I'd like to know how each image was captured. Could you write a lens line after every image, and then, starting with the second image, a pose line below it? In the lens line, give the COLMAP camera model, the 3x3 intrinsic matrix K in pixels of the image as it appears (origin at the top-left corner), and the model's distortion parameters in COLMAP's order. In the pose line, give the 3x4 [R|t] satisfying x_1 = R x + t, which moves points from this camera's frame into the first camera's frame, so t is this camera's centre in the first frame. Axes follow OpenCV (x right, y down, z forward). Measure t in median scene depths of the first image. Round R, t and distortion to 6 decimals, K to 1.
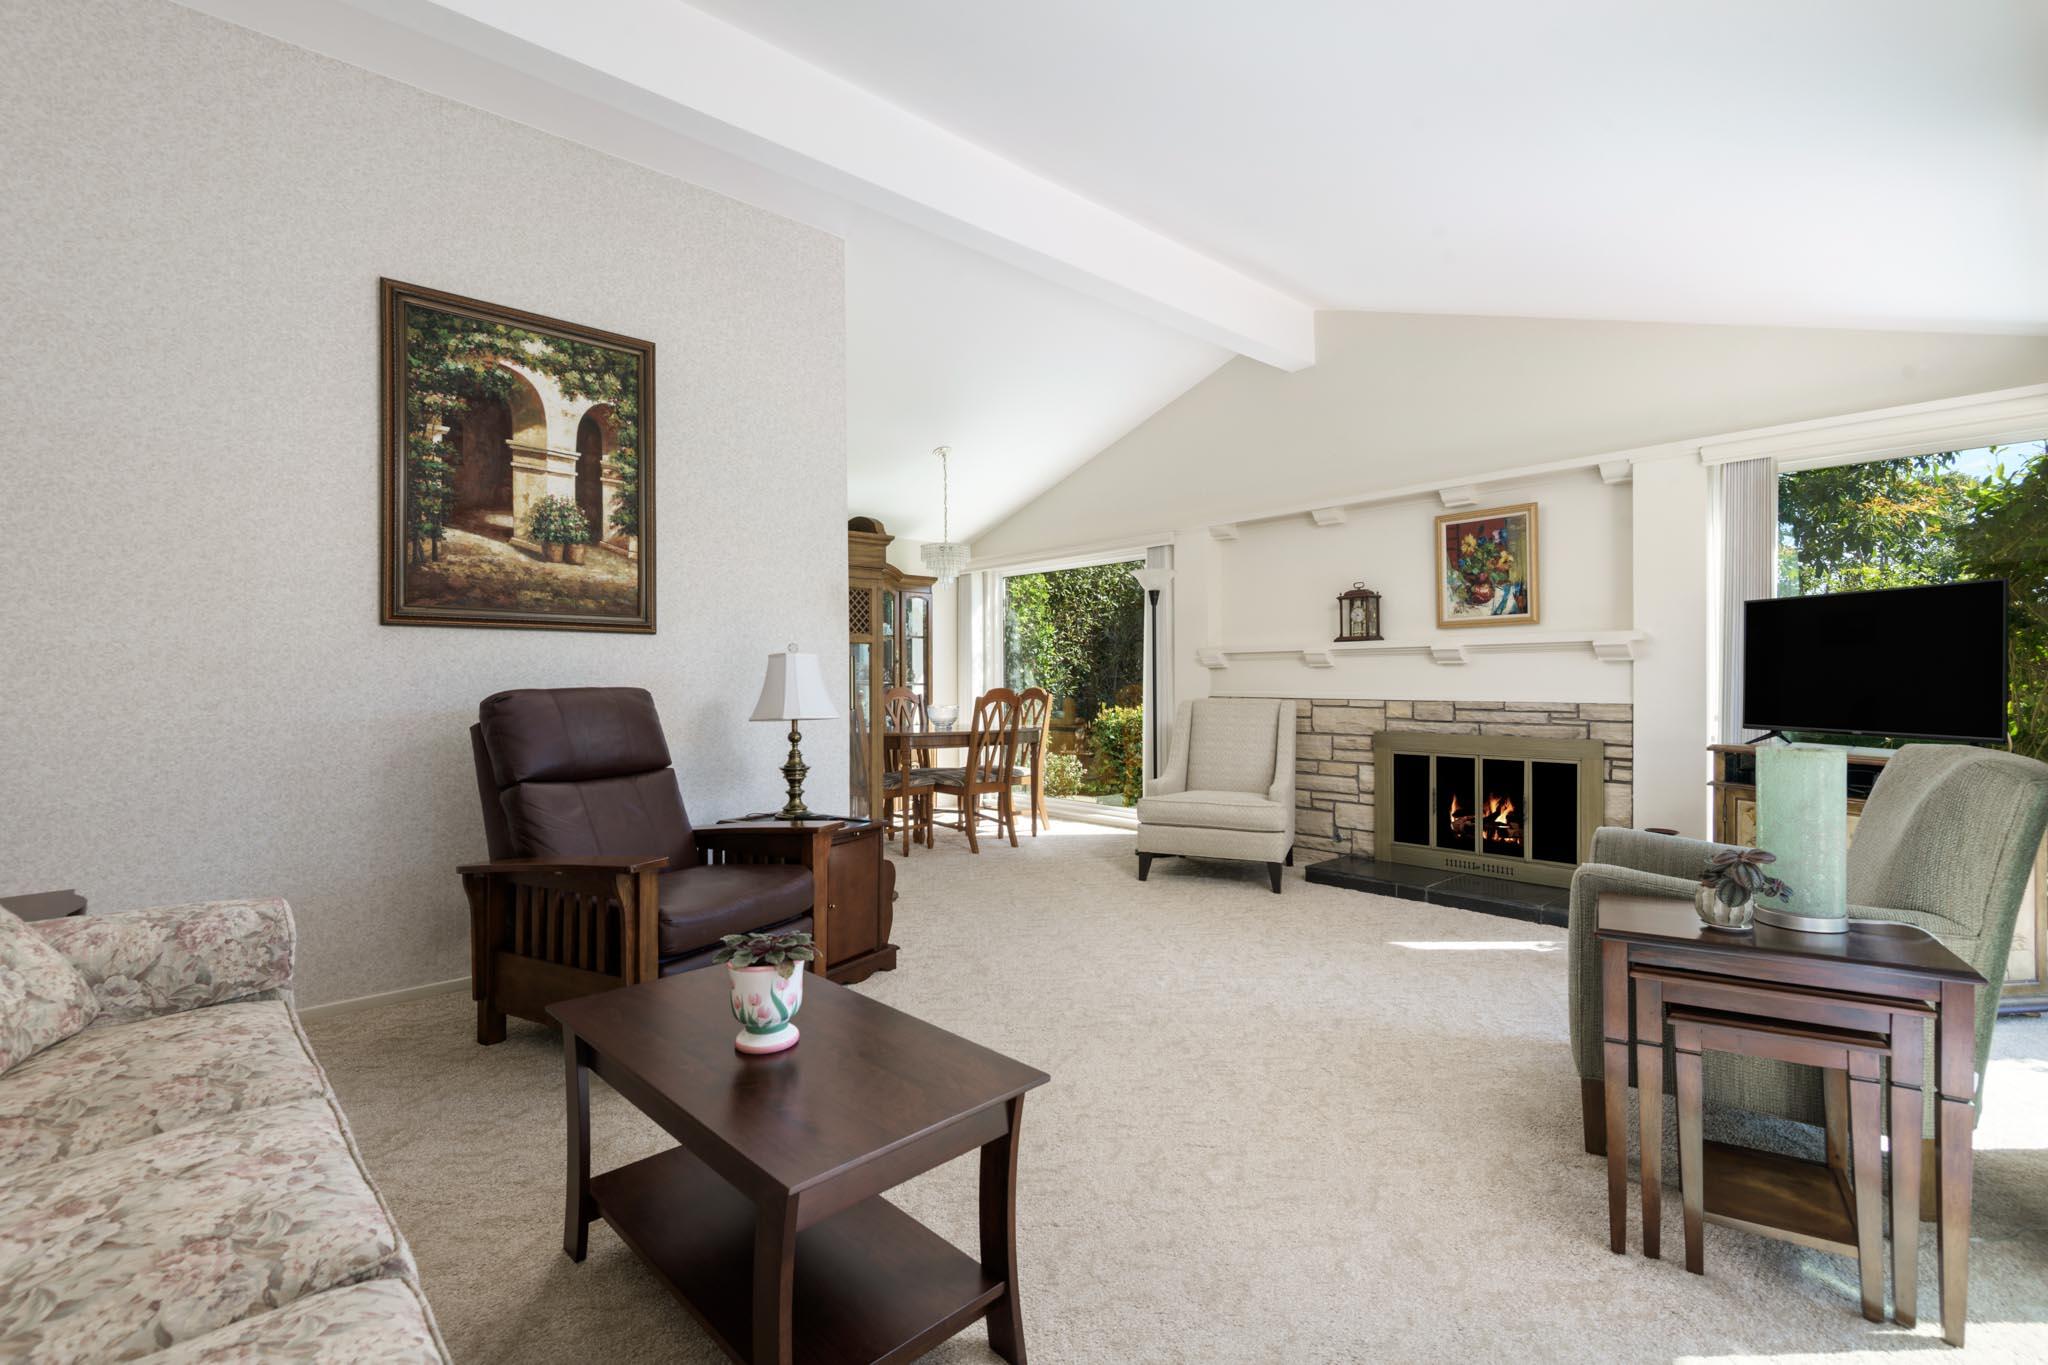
lens RADIAL K [[949.7, 0, 1020.5], [0, 949.7, 686.7], [0, 0, 1]] dist [0.018264, -0.008561]
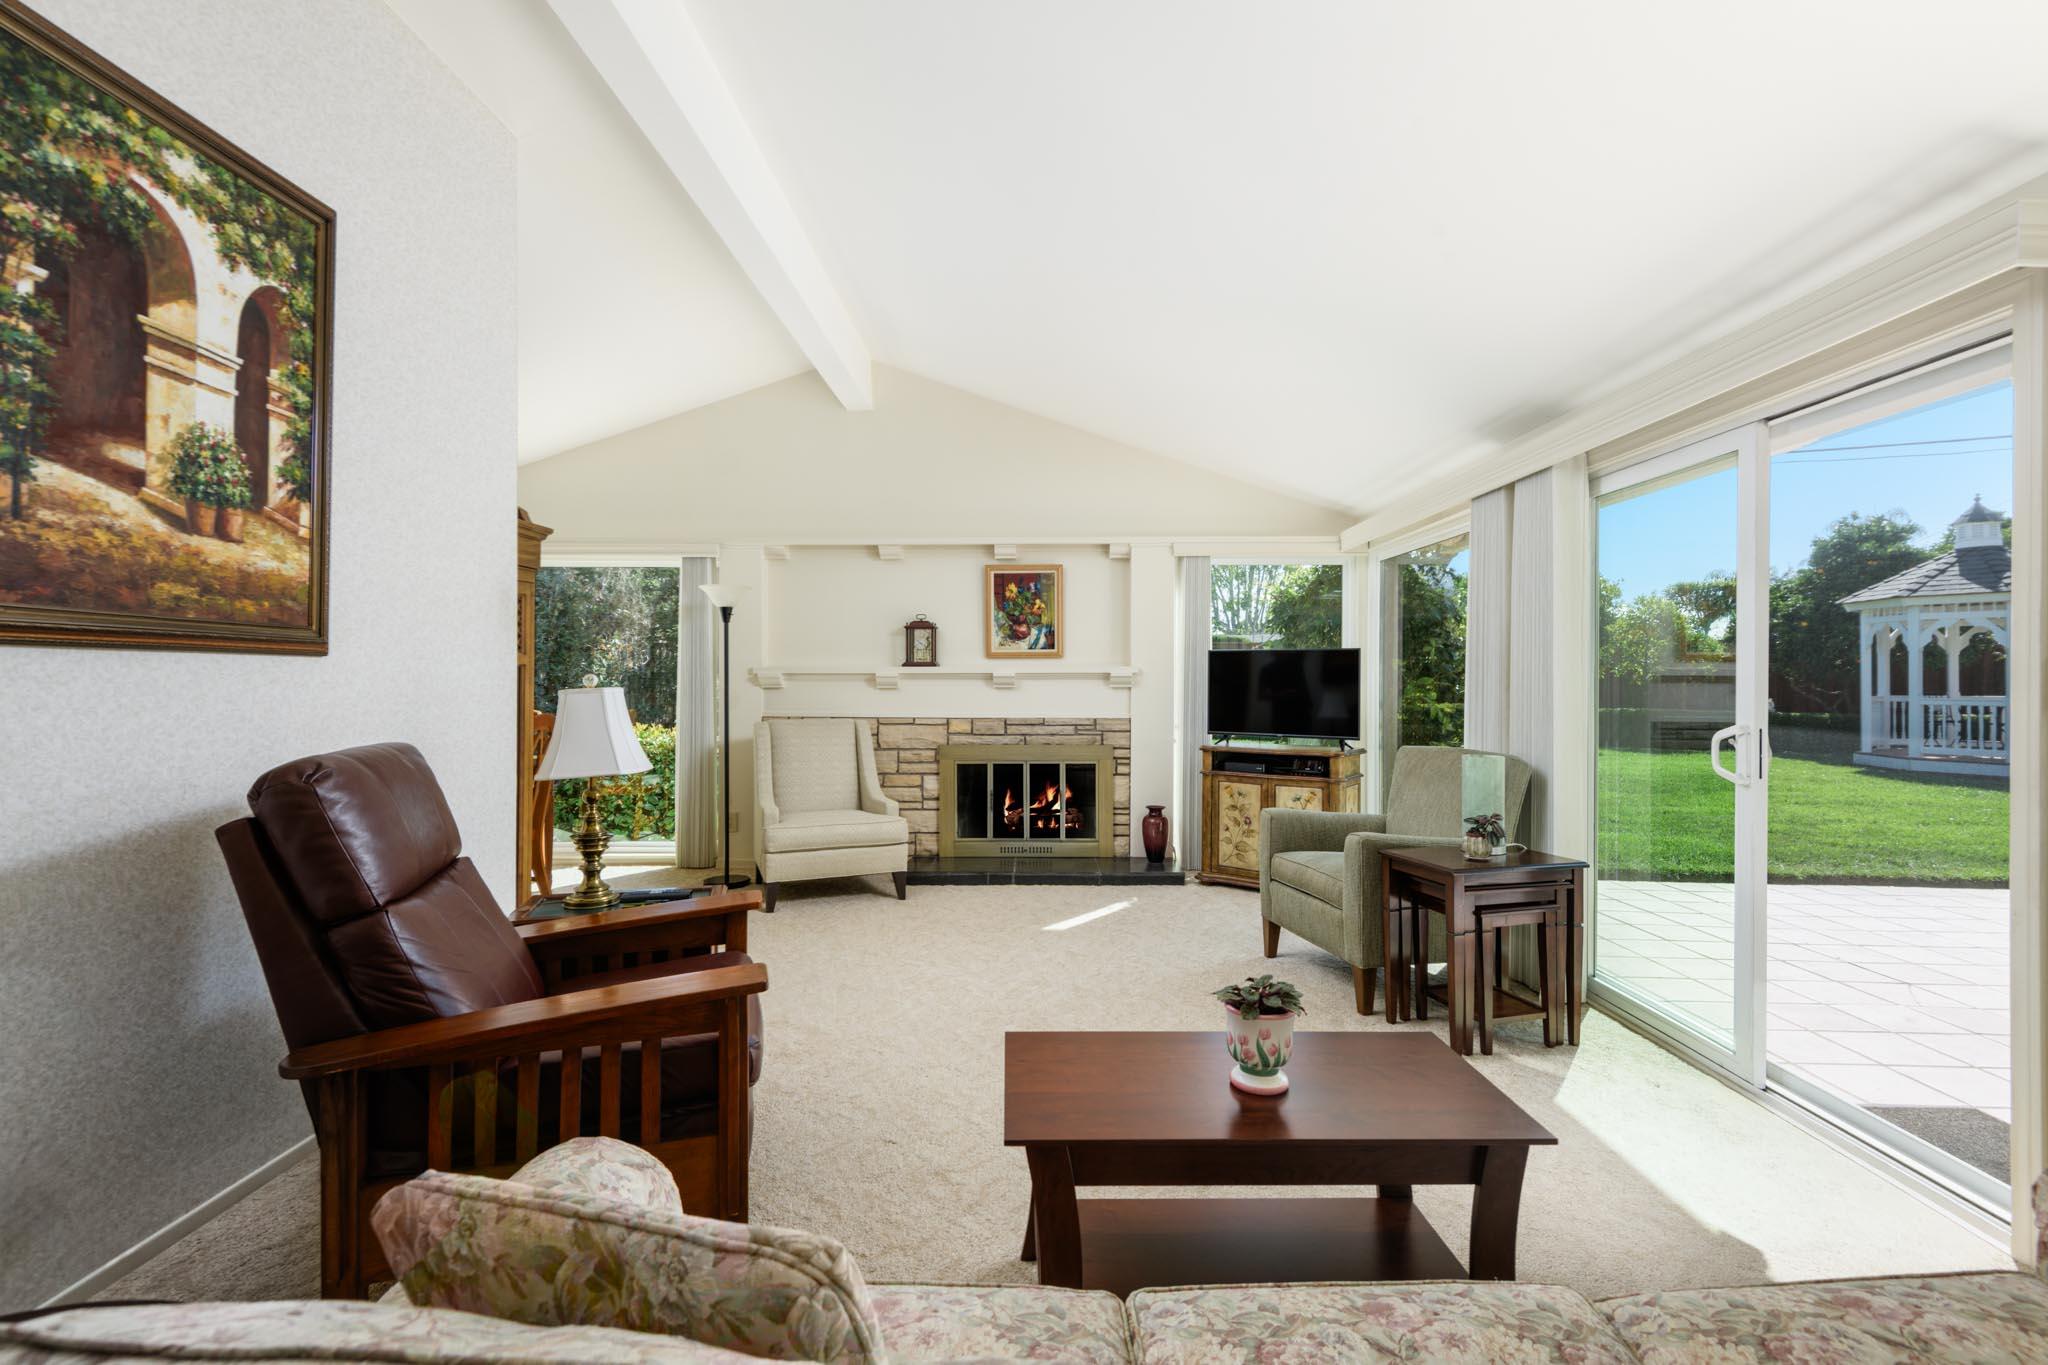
lens RADIAL K [[949.7, 0, 1033.9], [0, 949.7, 675.7], [0, 0, 1]] dist [0.018264, -0.008561]
pose [[0.662468, 0.007082, 0.749057, -0.562744], [-0.000730, 0.999961, -0.008809, -0.036888], [-0.749090, 0.005288, 0.662447, 0.209821]]
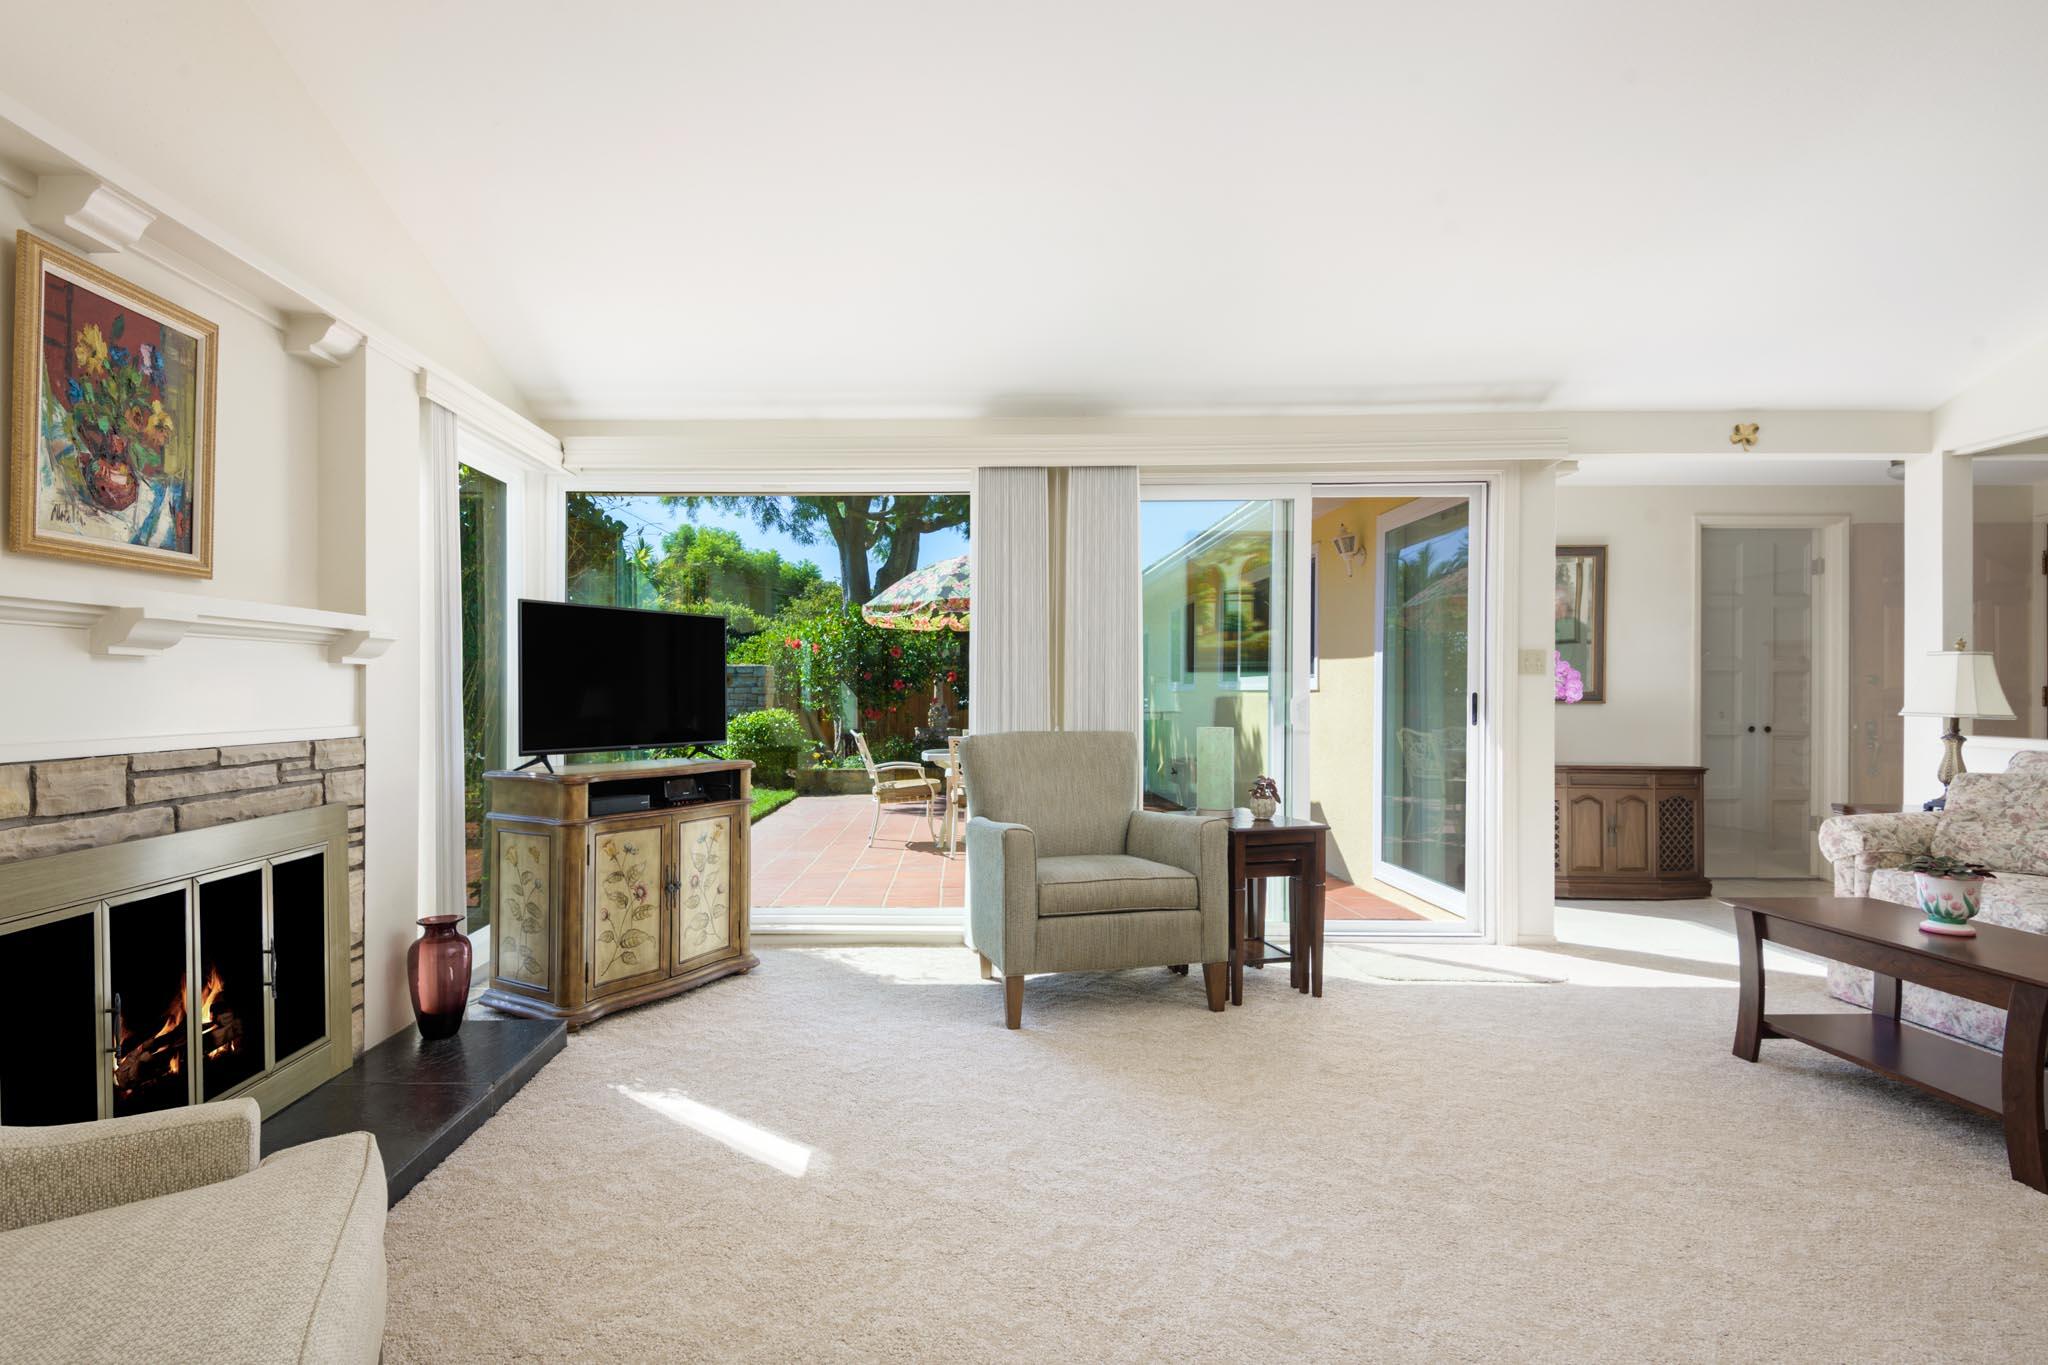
lens RADIAL K [[949.7, 0, 979.7], [0, 949.7, 689.8], [0, 0, 1]] dist [0.018264, -0.008561]
pose [[-0.733910, 0.003707, 0.679236, -0.077745], [0.005440, 0.999985, 0.000421, -0.011736], [-0.679224, 0.004004, -0.733920, 1.350391]]
